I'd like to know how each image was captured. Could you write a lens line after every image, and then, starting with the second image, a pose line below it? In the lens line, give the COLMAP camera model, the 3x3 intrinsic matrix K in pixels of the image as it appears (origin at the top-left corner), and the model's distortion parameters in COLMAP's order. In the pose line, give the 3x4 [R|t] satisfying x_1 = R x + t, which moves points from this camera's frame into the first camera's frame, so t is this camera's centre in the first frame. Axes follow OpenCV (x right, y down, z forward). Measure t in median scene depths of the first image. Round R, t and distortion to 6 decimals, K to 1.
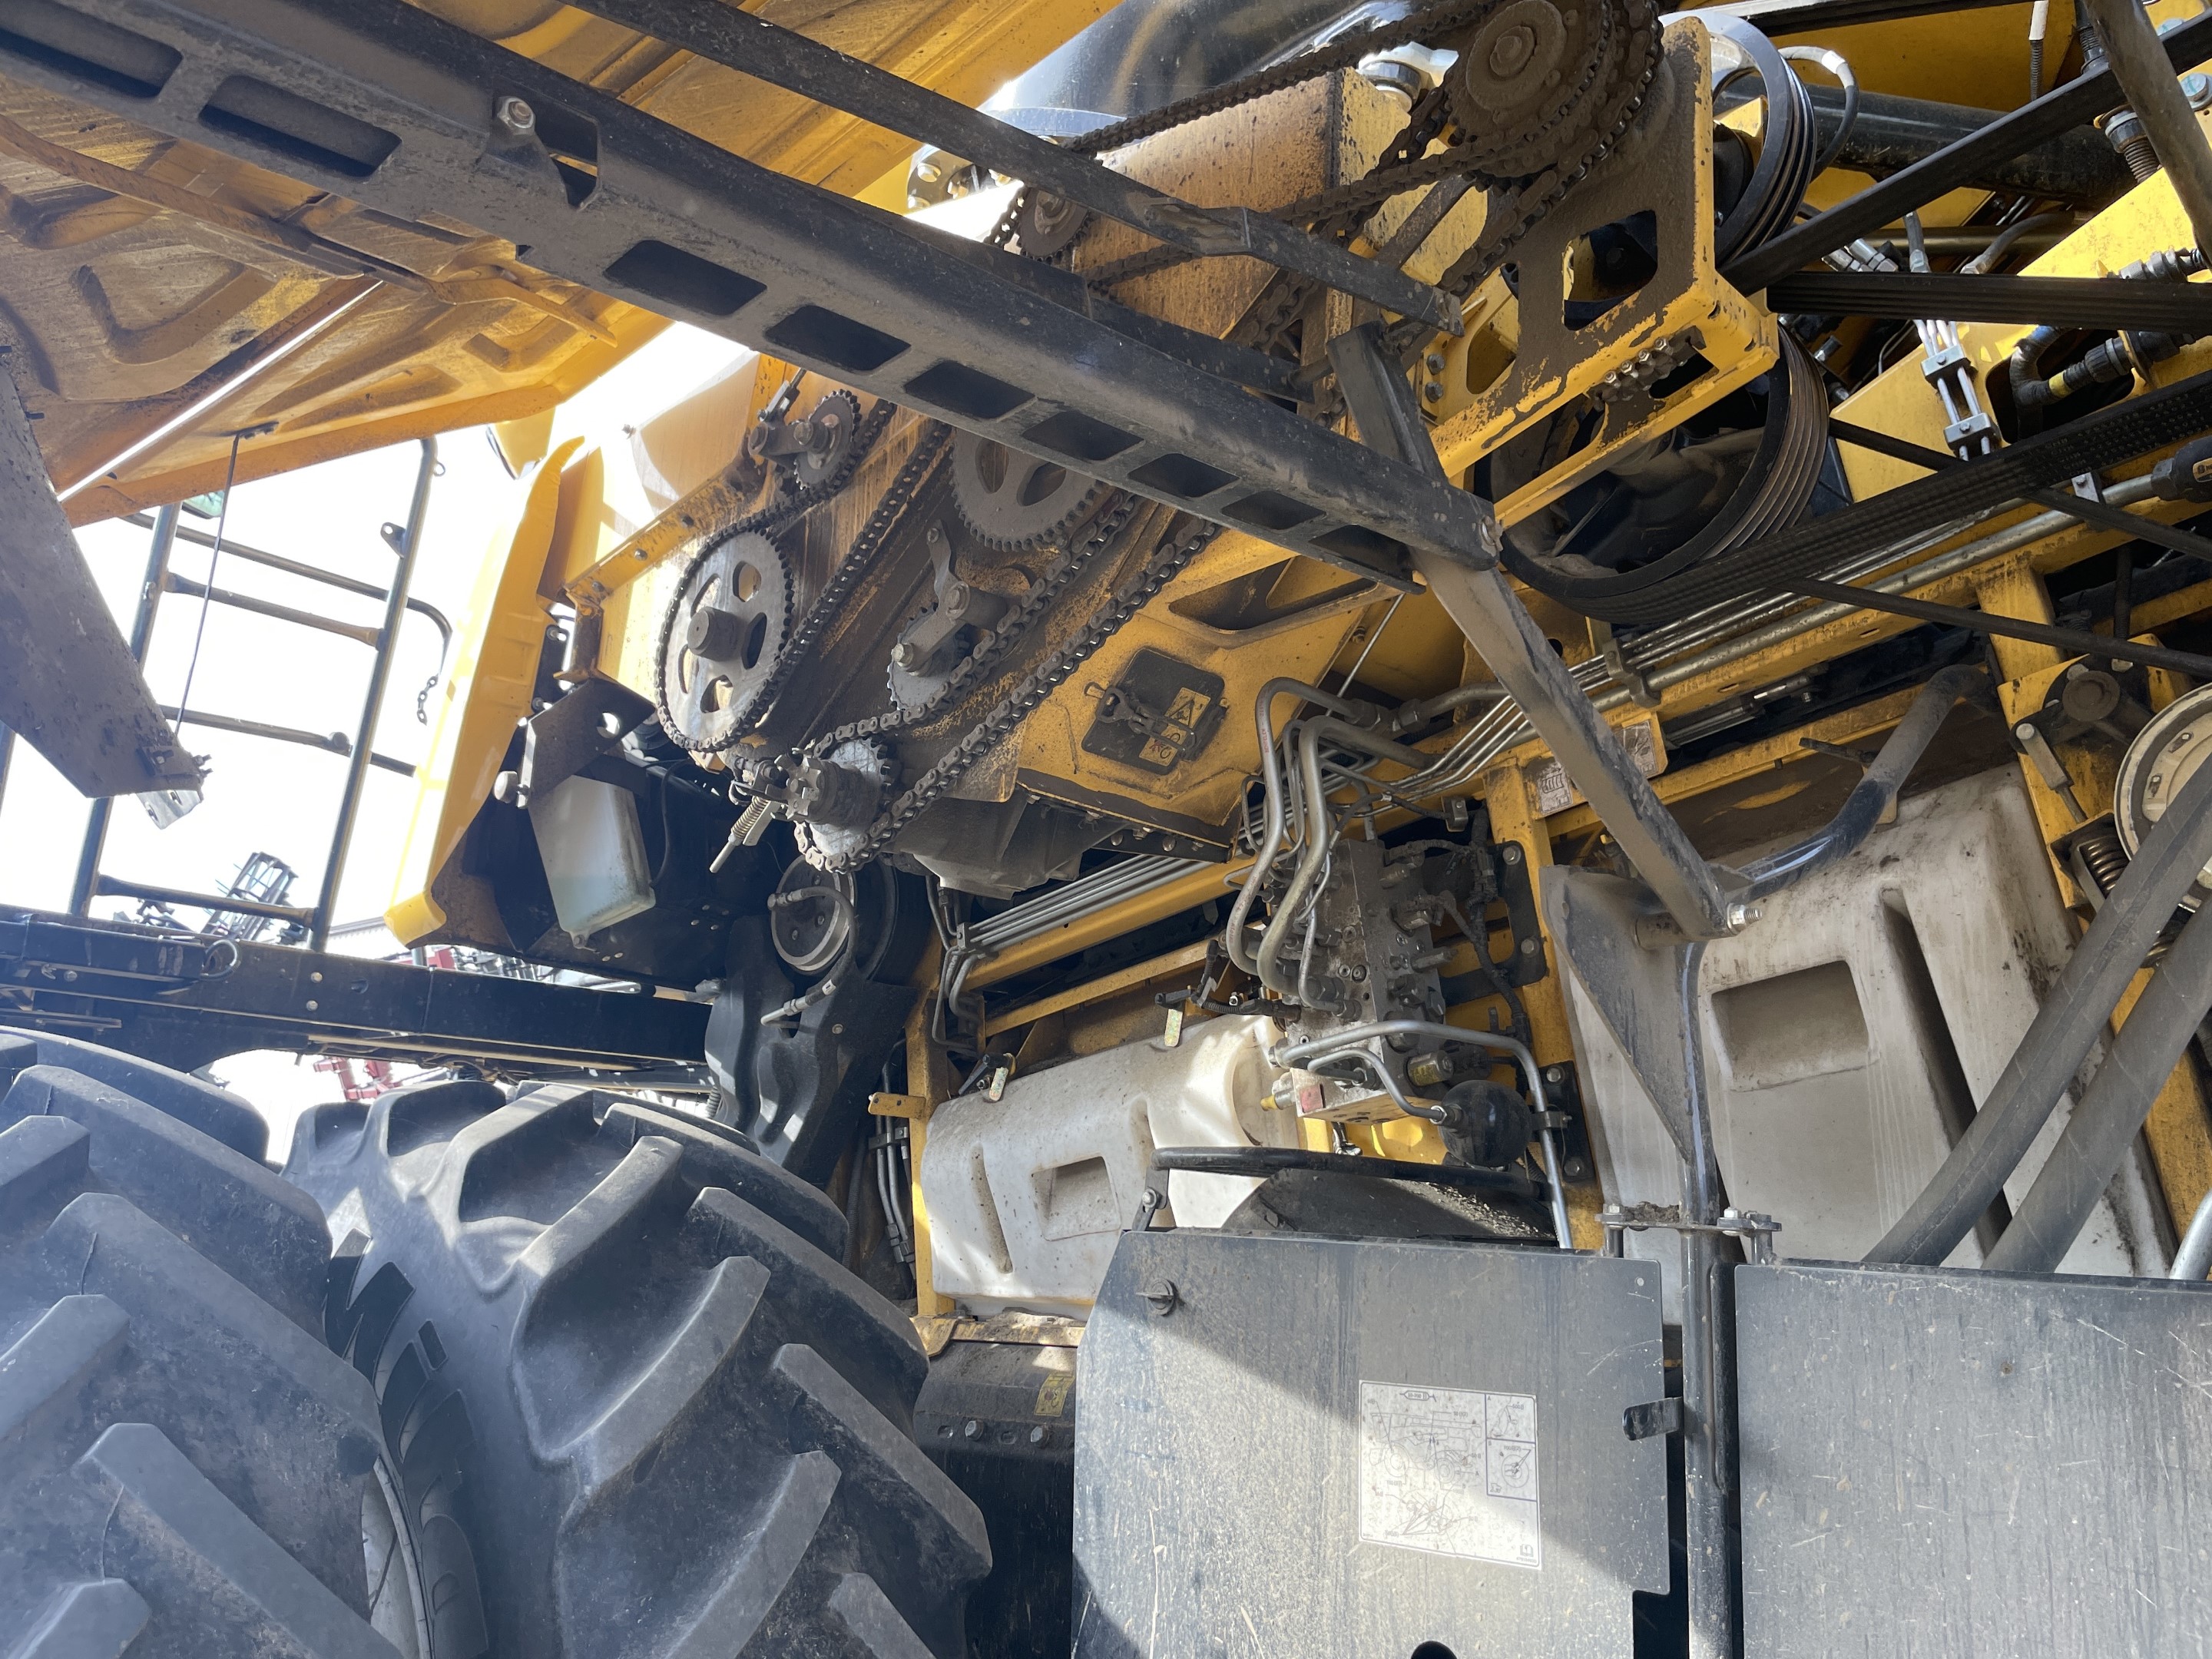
lens RADIAL K [[1585.3, 0, 1106.0], [0, 1585.3, 829.5], [0, 0, 1]] dist [0.051209, -0.091506]
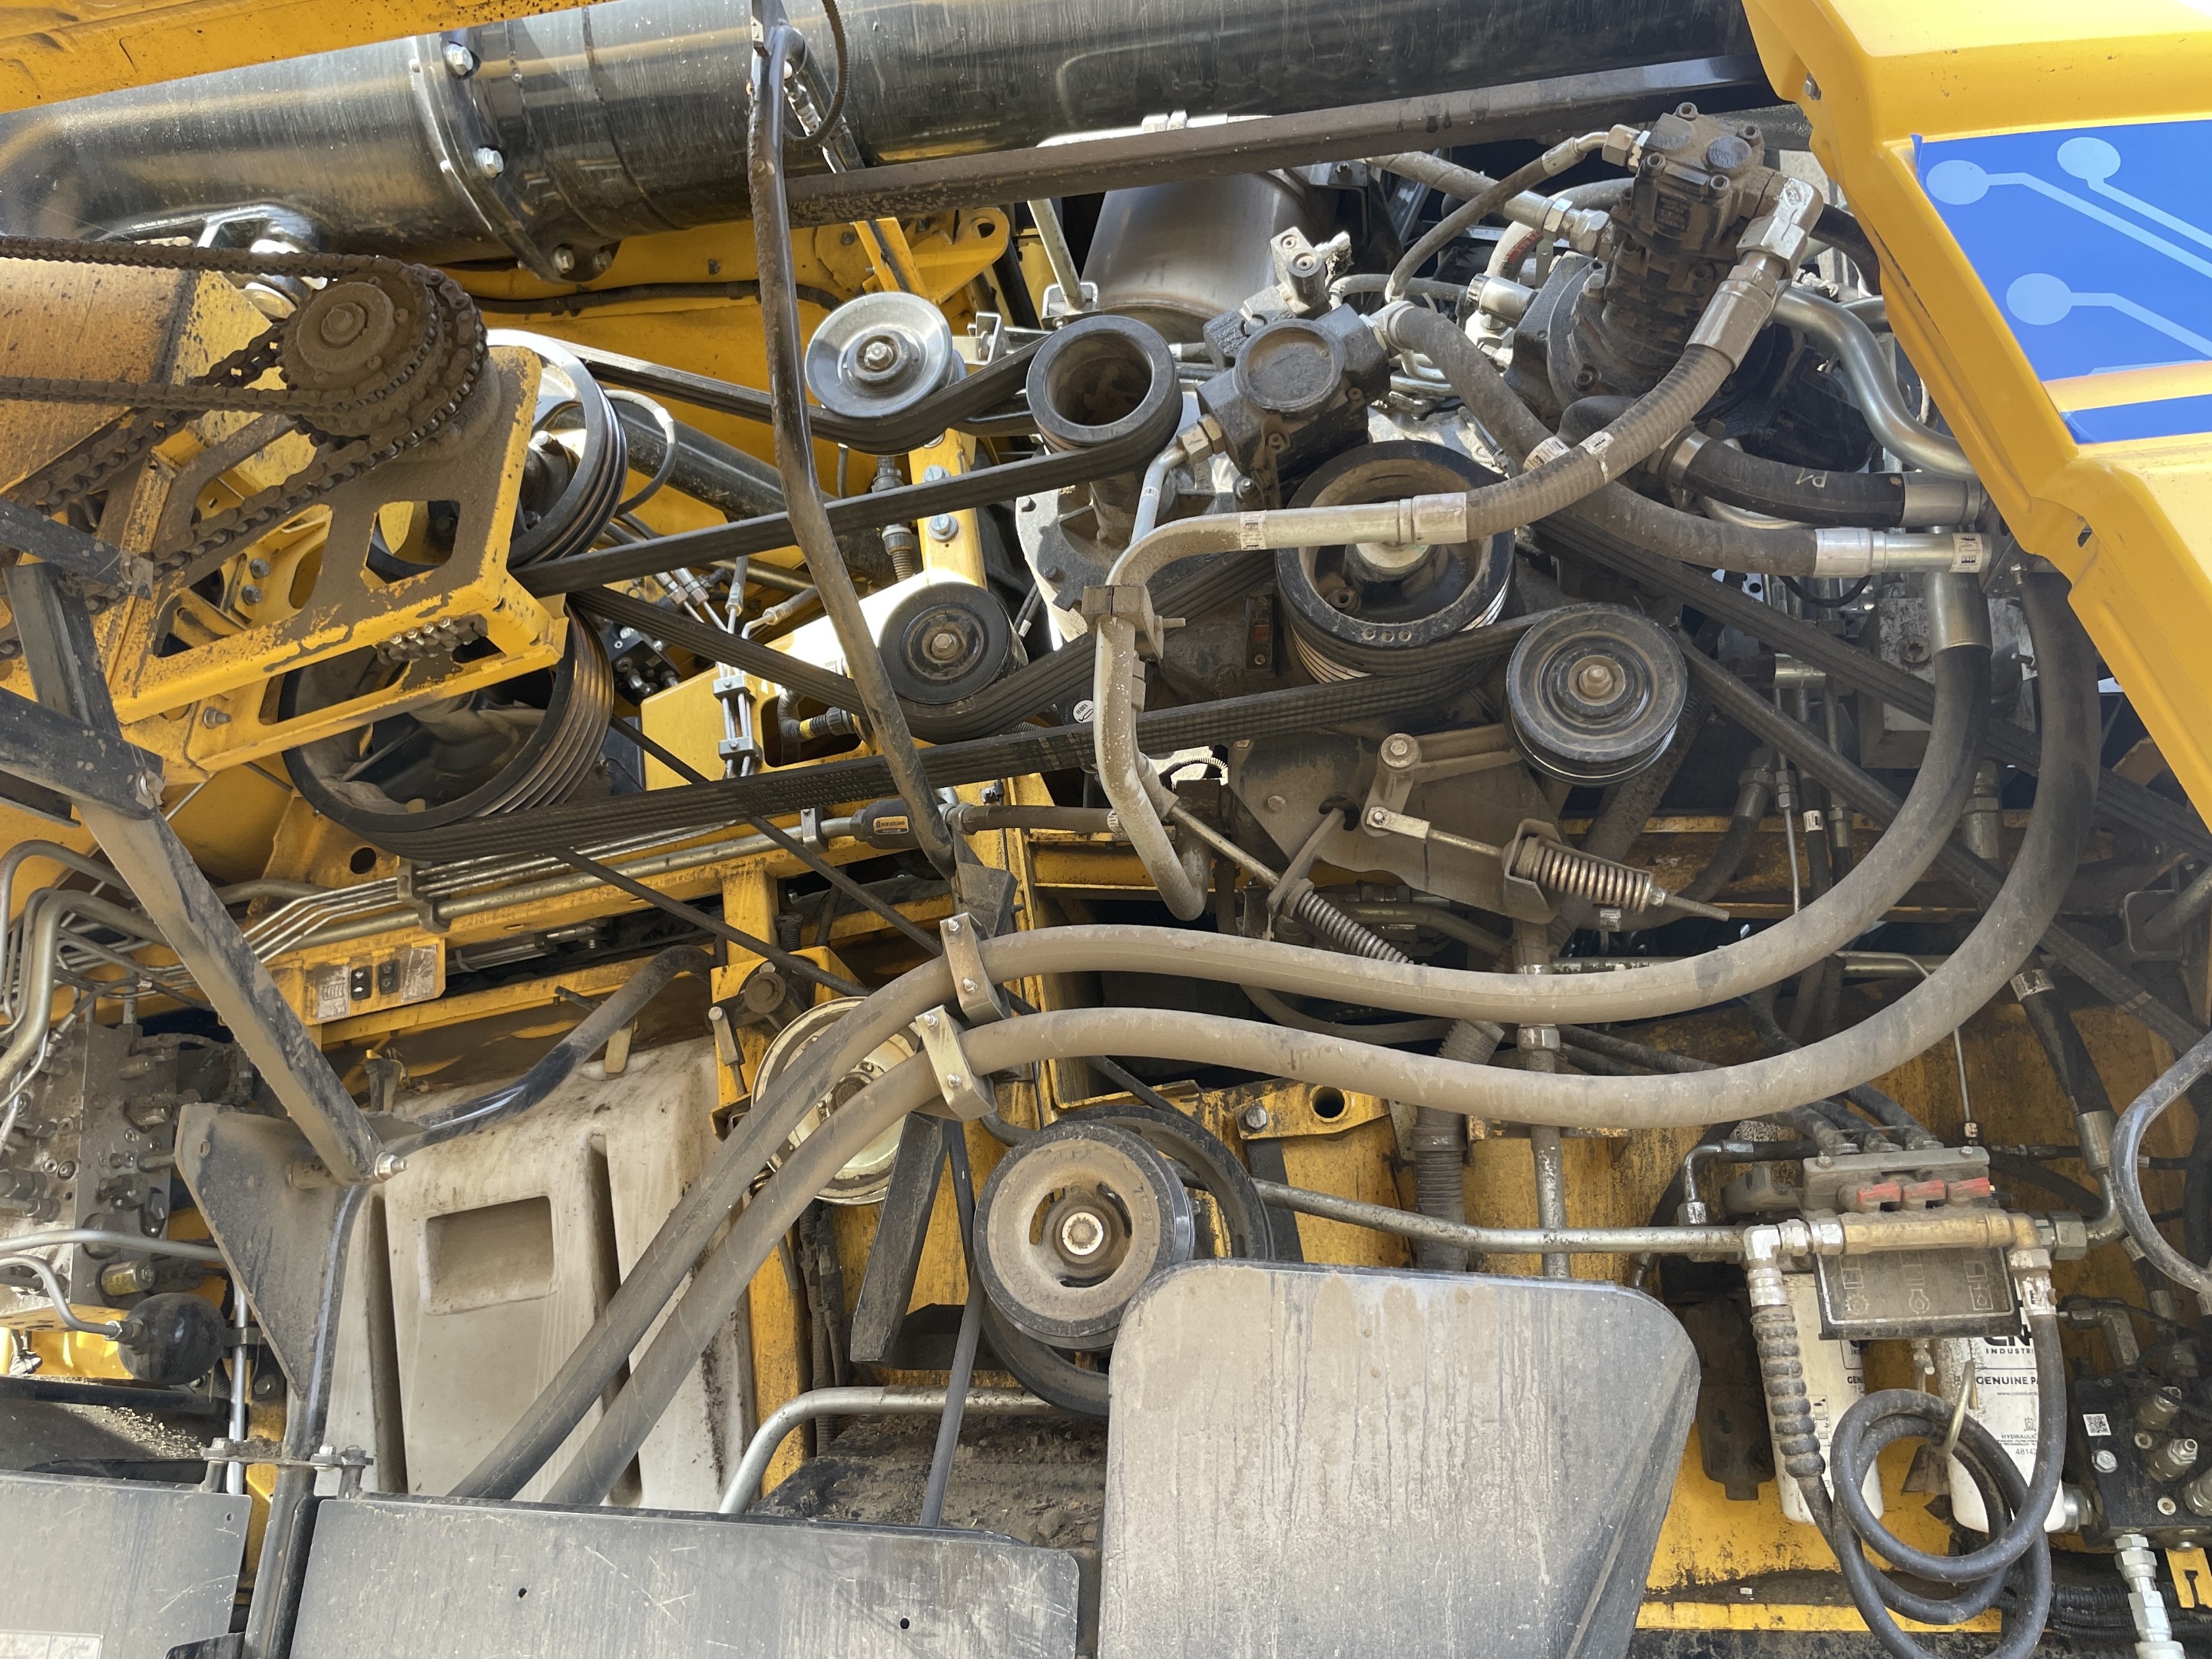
lens RADIAL K [[1617.1, 0, 1106.0], [0, 1617.1, 829.5], [0, 0, 1]] dist [0.048735, -0.085217]
pose [[0.827187, 0.178601, 0.532788, 0.139183], [-0.131487, 0.983342, -0.125495, -0.076413], [-0.546327, 0.033753, 0.836892, -0.156190]]
